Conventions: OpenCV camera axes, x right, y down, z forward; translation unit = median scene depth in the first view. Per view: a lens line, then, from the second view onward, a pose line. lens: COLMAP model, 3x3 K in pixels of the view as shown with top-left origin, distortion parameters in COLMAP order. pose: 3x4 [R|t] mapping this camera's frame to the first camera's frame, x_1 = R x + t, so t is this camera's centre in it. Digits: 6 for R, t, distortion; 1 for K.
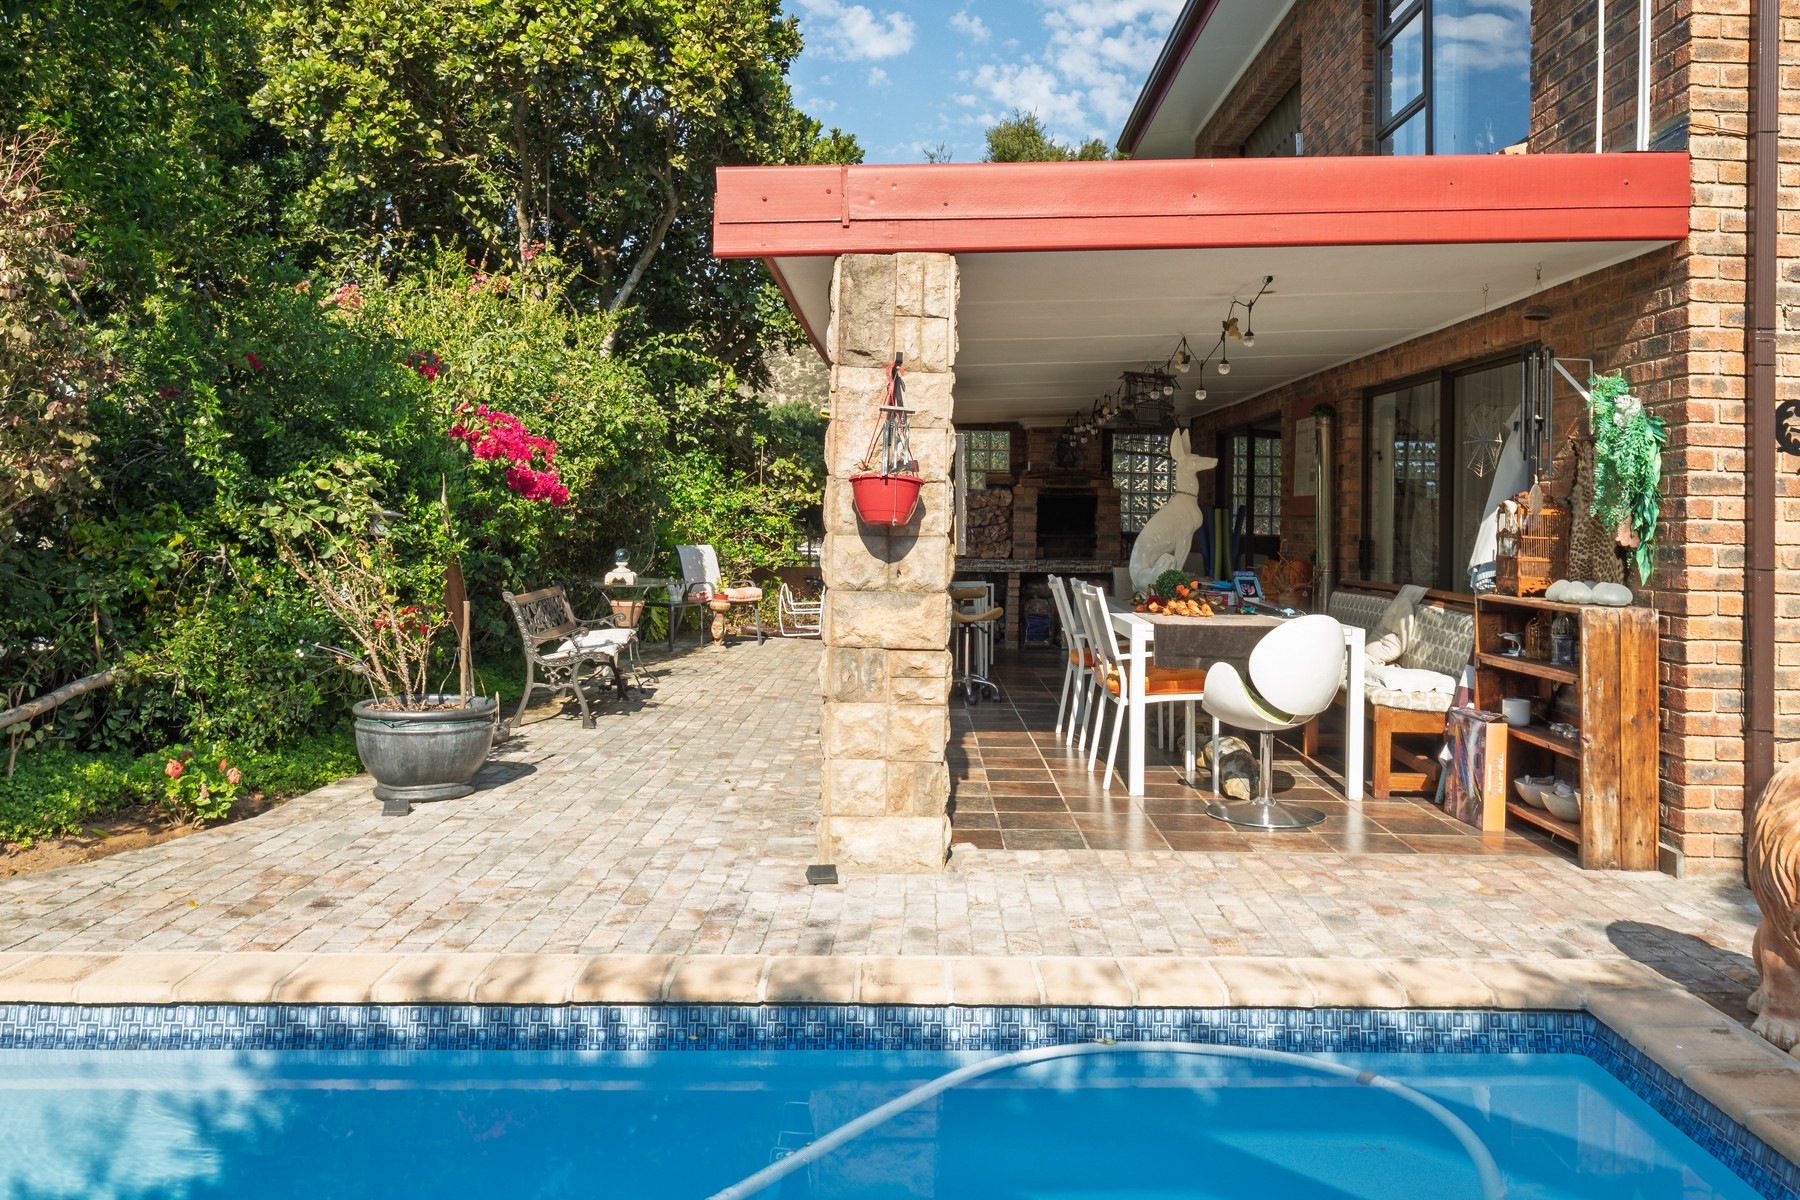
lens RADIAL K [[1379.9, 0, 965.5], [0, 1379.9, 499.8], [0, 0, 1]] dist [-0.000337, -0.000532]
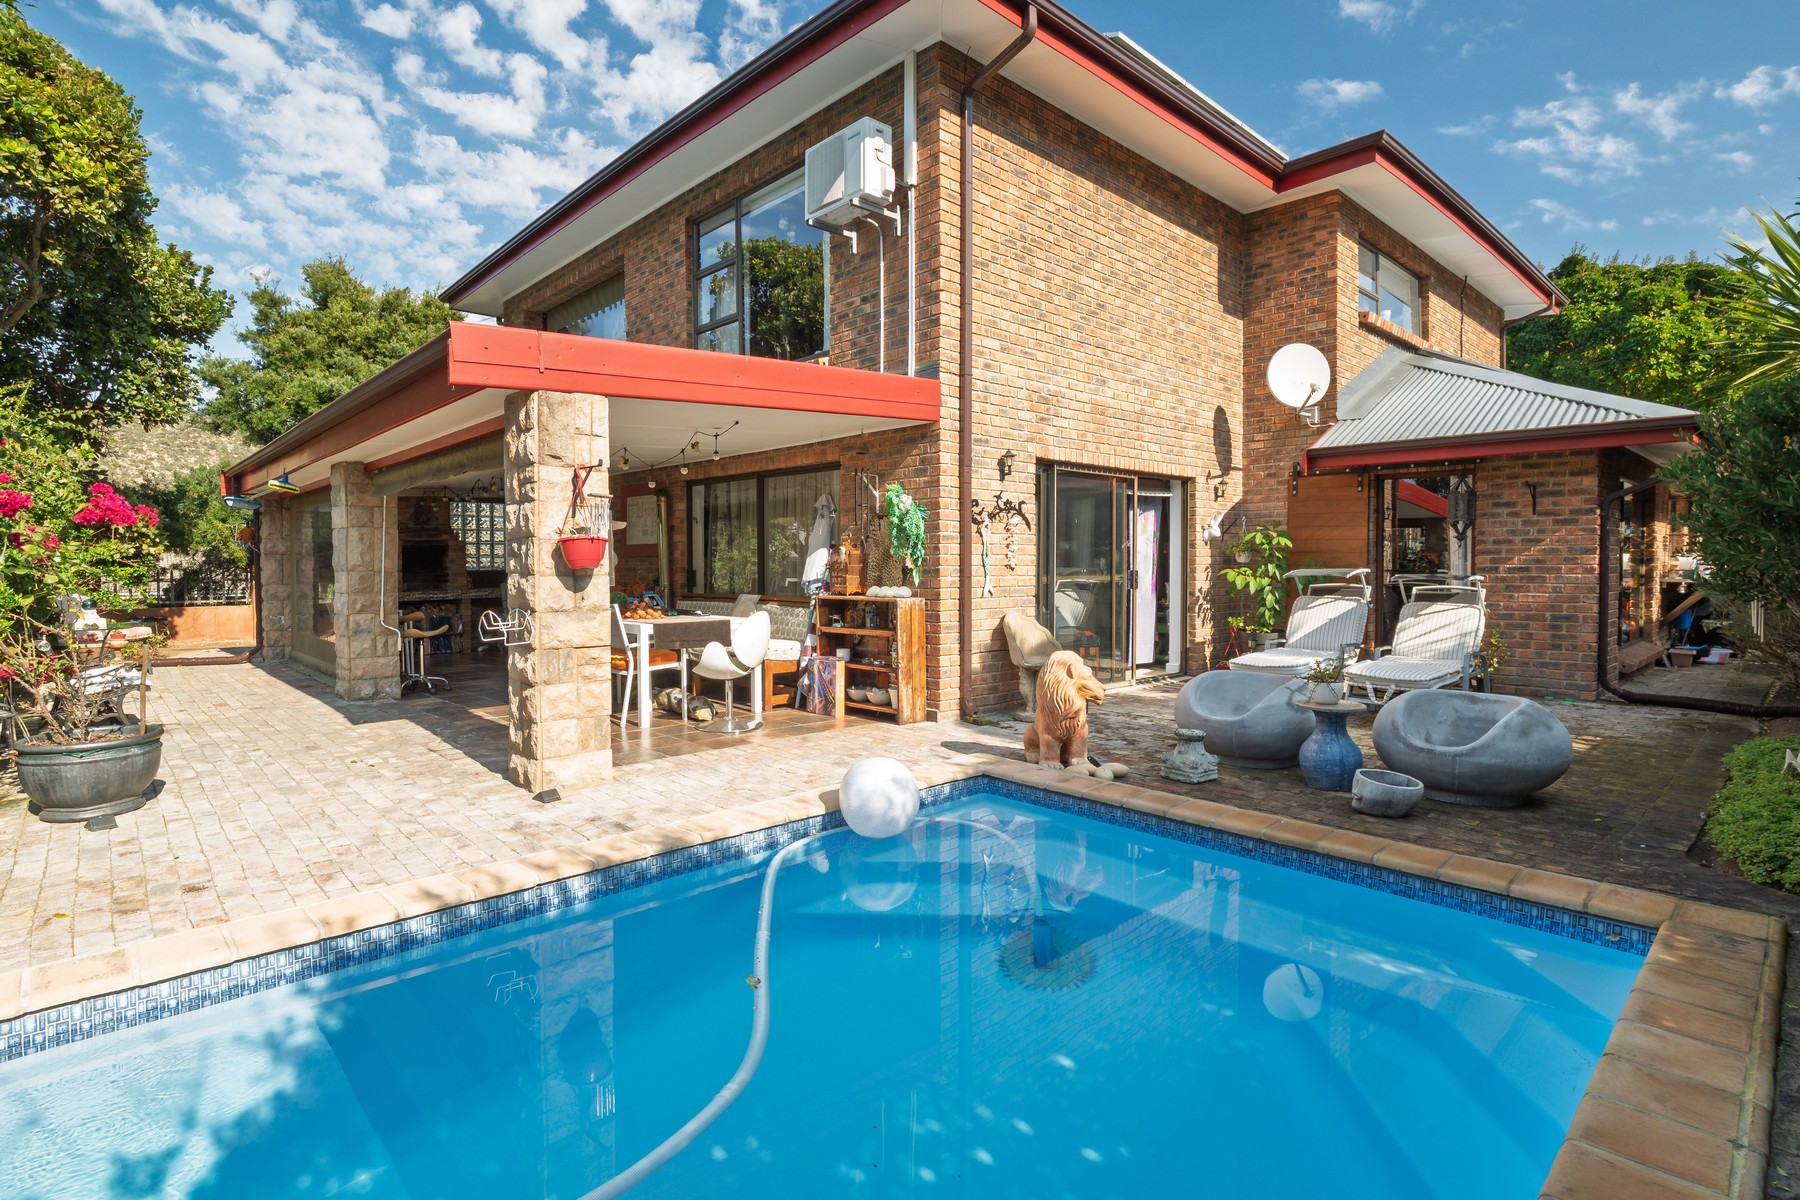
lens RADIAL K [[891.6, 0, 894.4], [0, 891.6, 588.7], [0, 0, 1]] dist [-0.003489, -0.002472]
pose [[0.762186, -0.045361, 0.645767, -0.417223], [0.012330, 0.998378, 0.055577, -0.010523], [-0.647241, -0.034398, 0.761509, -0.001552]]
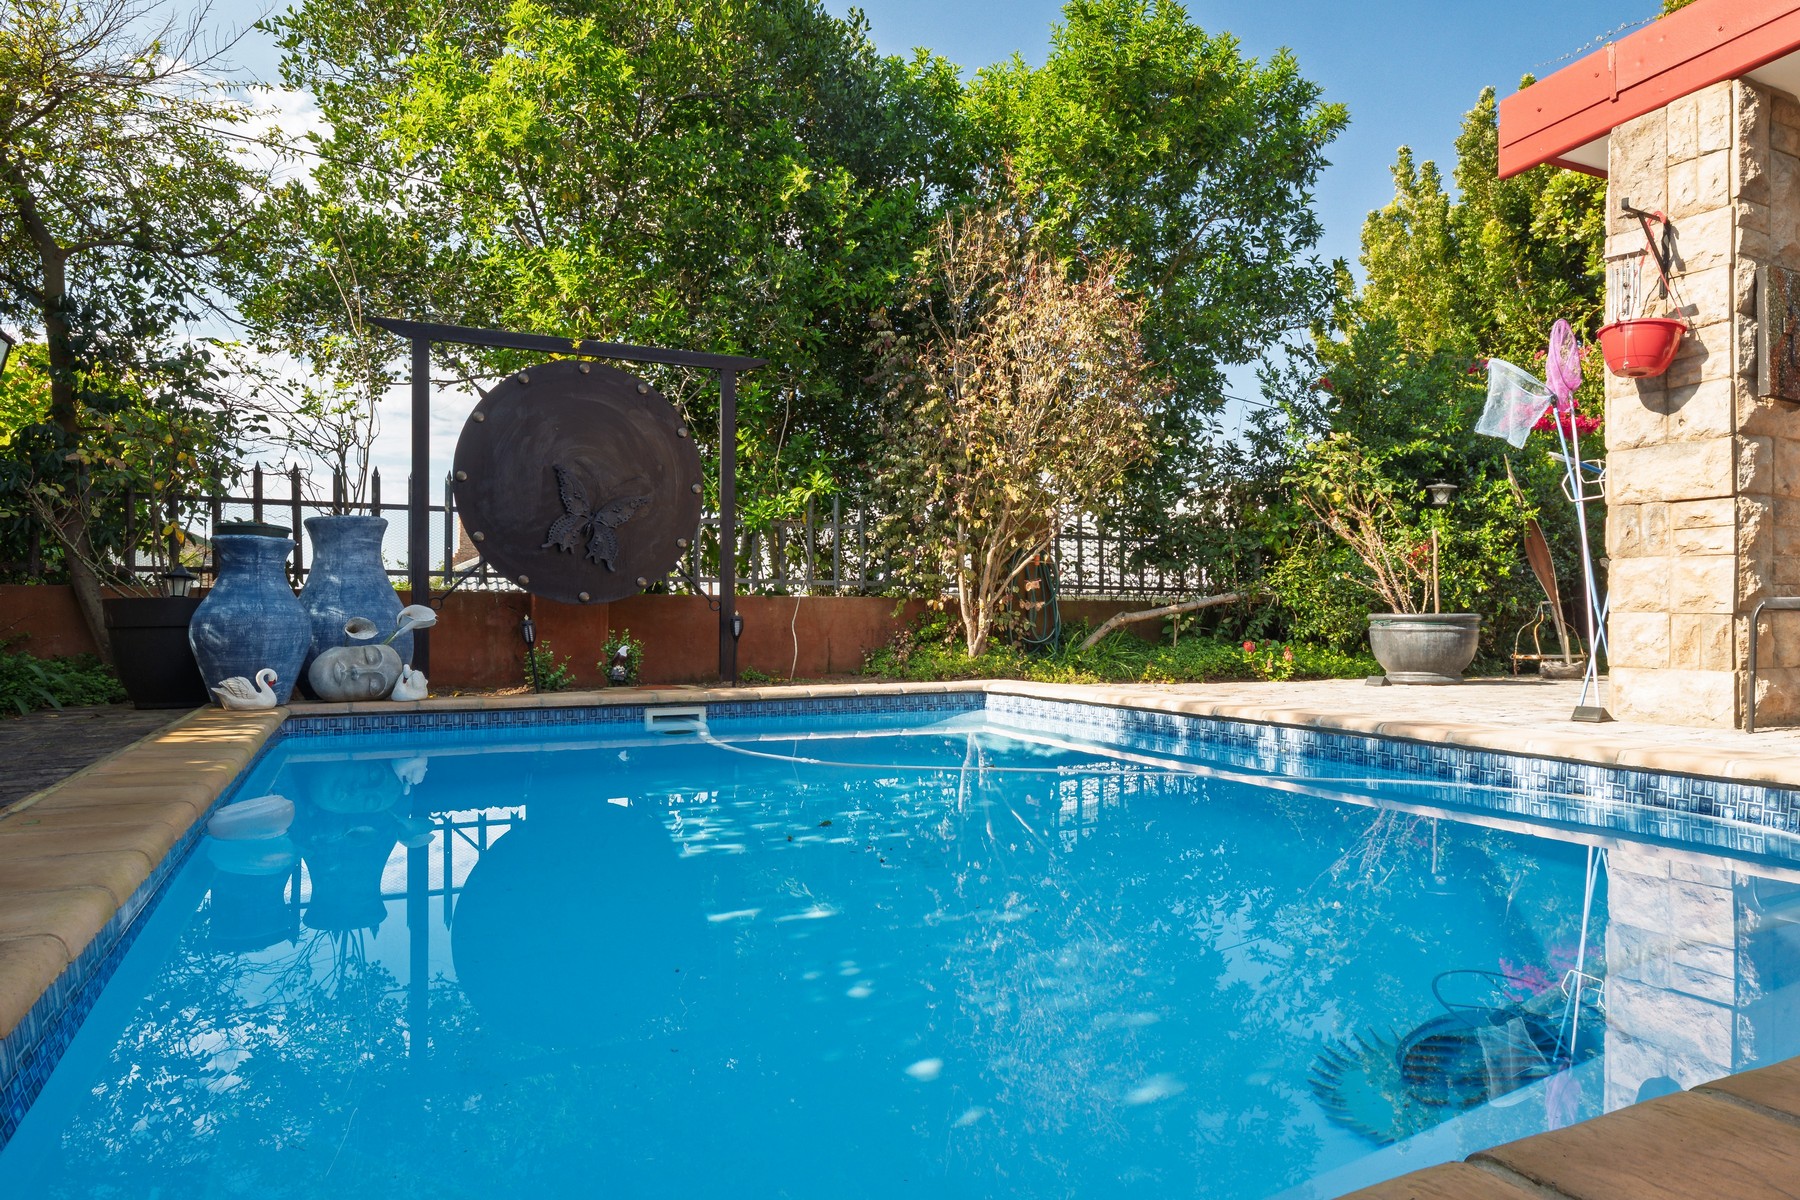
lens RADIAL K [[1079.4, 0, 899.7], [0, 1079.4, 614.8], [0, 0, 1]] dist [-0.000391, -0.001341]
pose [[0.398521, -0.019105, -0.916960, 0.422860], [0.023233, 0.999672, -0.010731, 0.179665], [0.916865, -0.017027, 0.398834, 0.170430]]
